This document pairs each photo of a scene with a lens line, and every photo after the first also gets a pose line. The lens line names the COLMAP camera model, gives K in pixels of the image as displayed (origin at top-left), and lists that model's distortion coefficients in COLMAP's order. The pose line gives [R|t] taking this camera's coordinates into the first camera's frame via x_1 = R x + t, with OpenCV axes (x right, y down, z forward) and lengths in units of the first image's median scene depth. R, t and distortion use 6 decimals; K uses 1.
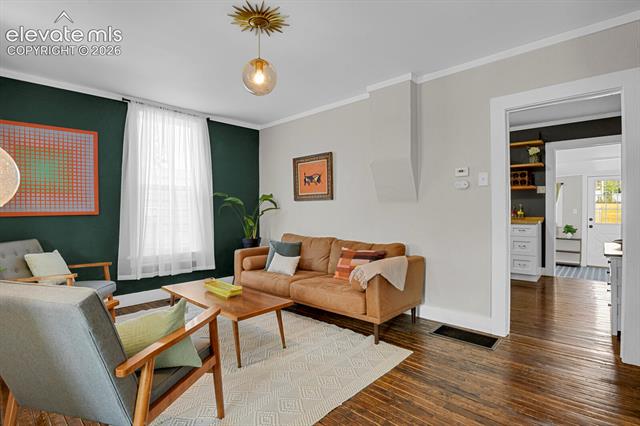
lens RADIAL K [[311.5, 0, 323.7], [0, 311.5, 213.5], [0, 0, 1]] dist [-0.028161, -0.001267]
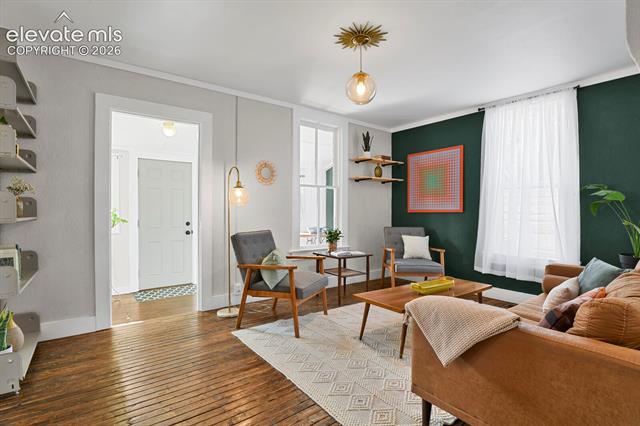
lens RADIAL K [[311.5, 0, 323.7], [0, 311.5, 213.5], [0, 0, 1]] dist [-0.028161, -0.001267]
pose [[-0.172936, 0.013405, -0.984842, 0.507159], [-0.016571, 0.999726, 0.016518, -0.002442], [0.984794, 0.019177, -0.172667, 0.583294]]
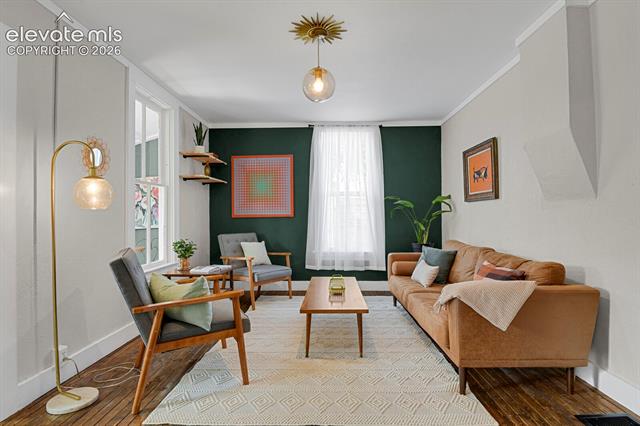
lens RADIAL K [[317.2, 0, 323.3], [0, 317.2, 213.4], [0, 0, 1]] dist [-0.031621, -0.000577]
pose [[0.660414, -0.004223, -0.750890, 0.329670], [-0.007439, 0.999898, -0.012165, 0.004138], [0.750865, 0.013620, 0.660315, 0.169575]]
